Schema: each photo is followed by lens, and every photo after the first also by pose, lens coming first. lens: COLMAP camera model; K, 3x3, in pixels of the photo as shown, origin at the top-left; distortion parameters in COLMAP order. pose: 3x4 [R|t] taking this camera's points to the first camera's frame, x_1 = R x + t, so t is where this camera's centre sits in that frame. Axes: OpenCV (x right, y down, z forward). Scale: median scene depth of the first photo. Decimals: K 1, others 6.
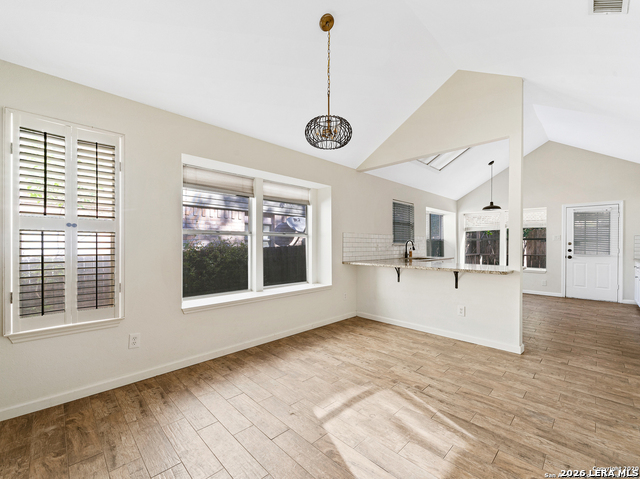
lens RADIAL K [[280.3, 0, 318.5], [0, 280.3, 245.5], [0, 0, 1]] dist [-0.000842, 0.000261]
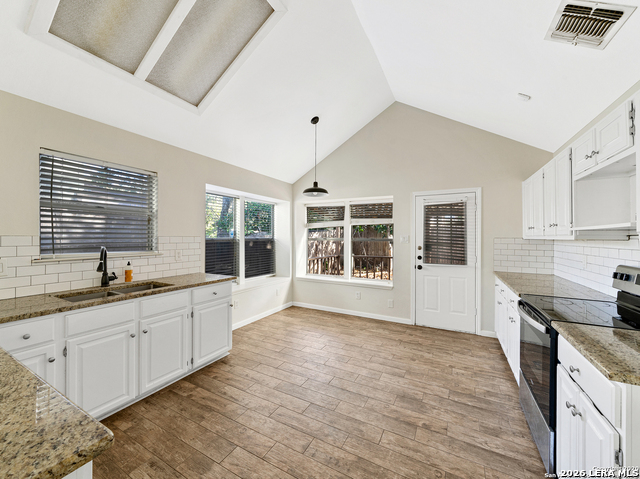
lens RADIAL K [[250.4, 0, 320.0], [0, 250.4, 239.5], [0, 0, 1]] dist [-0.000561, -0.000156]
pose [[0.949295, -0.002200, 0.314379, 0.650940], [0.002927, 0.999994, -0.001840, -0.038413], [-0.314373, 0.002666, 0.949296, 0.680017]]
